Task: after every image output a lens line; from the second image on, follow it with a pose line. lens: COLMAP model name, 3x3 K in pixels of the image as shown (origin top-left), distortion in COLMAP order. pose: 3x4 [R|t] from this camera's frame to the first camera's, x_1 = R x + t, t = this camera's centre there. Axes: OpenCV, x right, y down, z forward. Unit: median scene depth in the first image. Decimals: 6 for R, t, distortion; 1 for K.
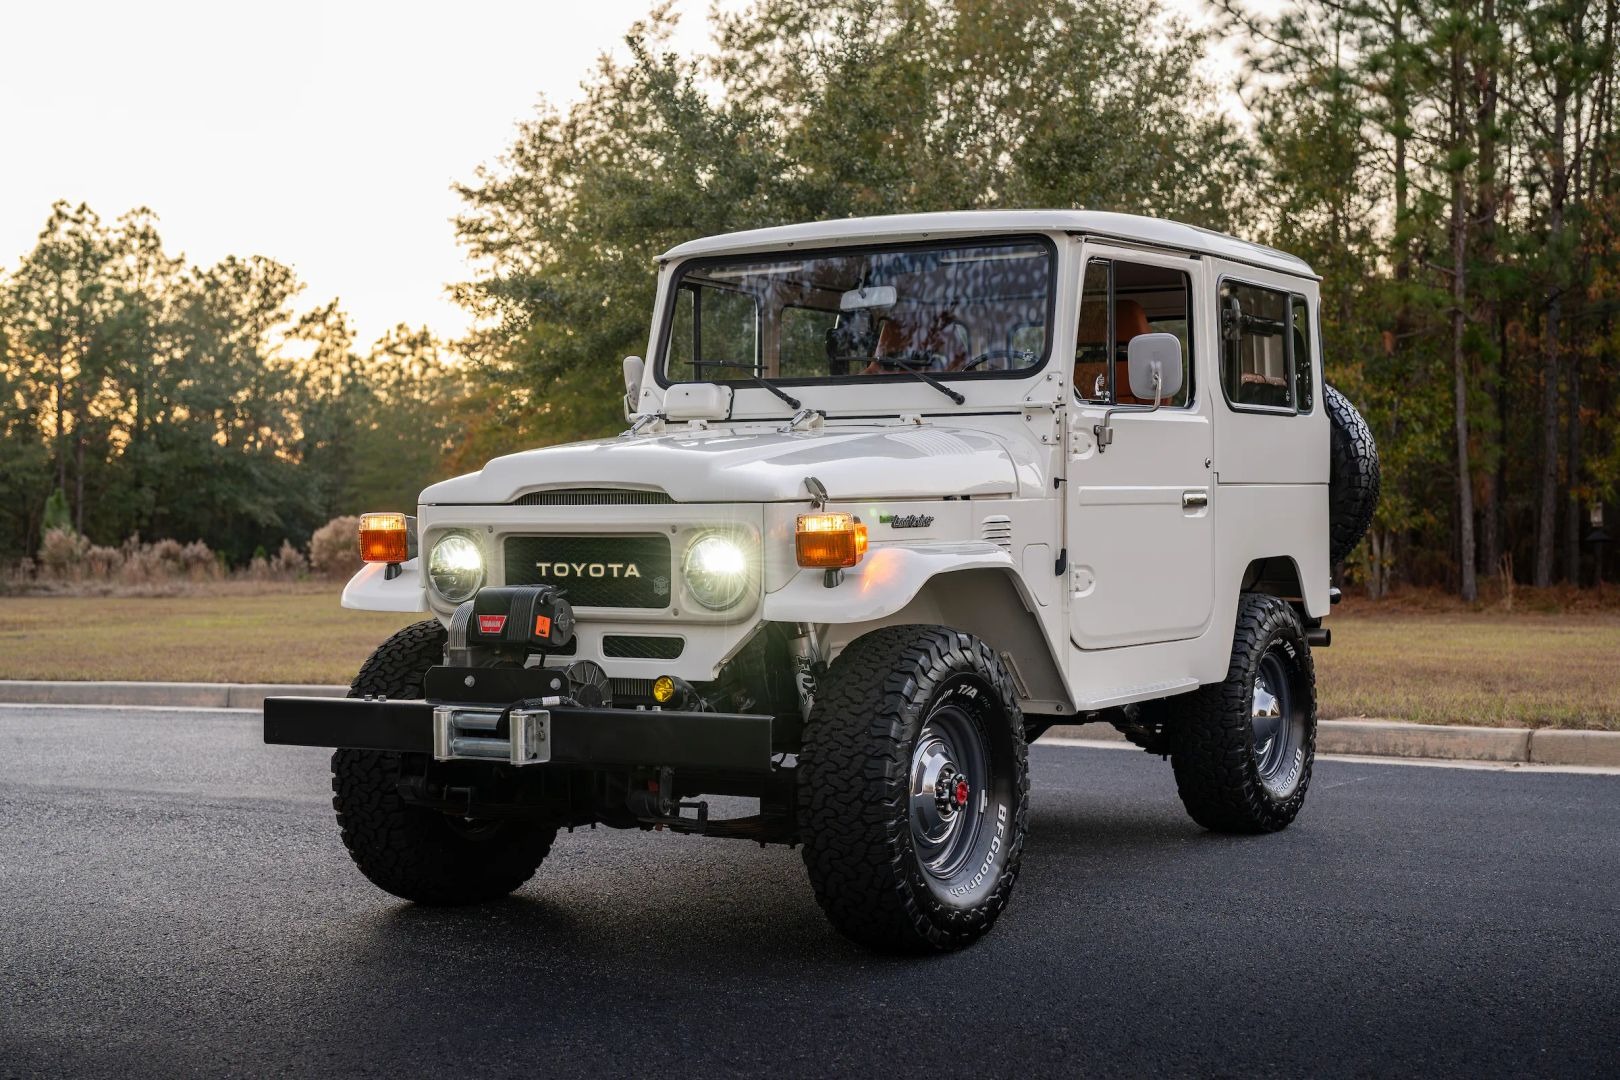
lens RADIAL K [[2225.8, 0, 810.0], [0, 2225.8, 540.0], [0, 0, 1]] dist [0.017692, -0.000103]
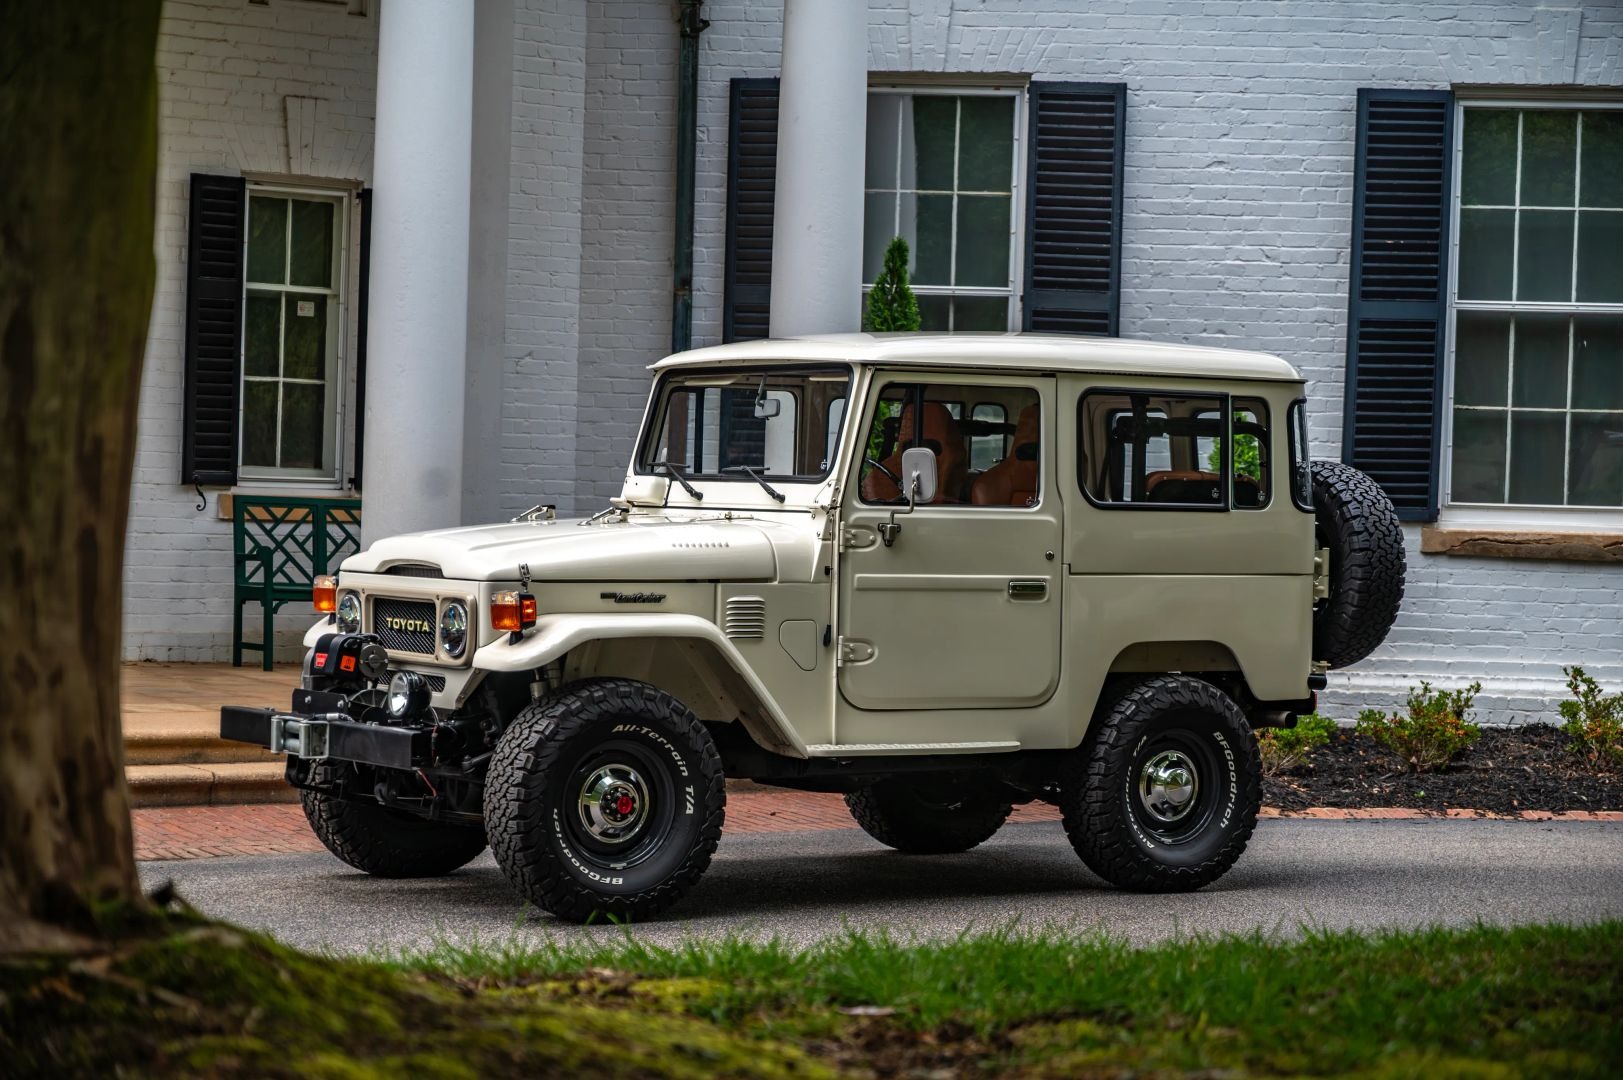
lens RADIAL K [[3226.4, 0, 811.5], [0, 3226.4, 540.0], [0, 0, 1]] dist [0.037342, -0.232044]
pose [[0.900959, 0.033603, -0.432600, 0.833060], [-0.036889, 0.999319, 0.000797, -0.041718], [0.432332, 0.015241, 0.901586, -0.575857]]
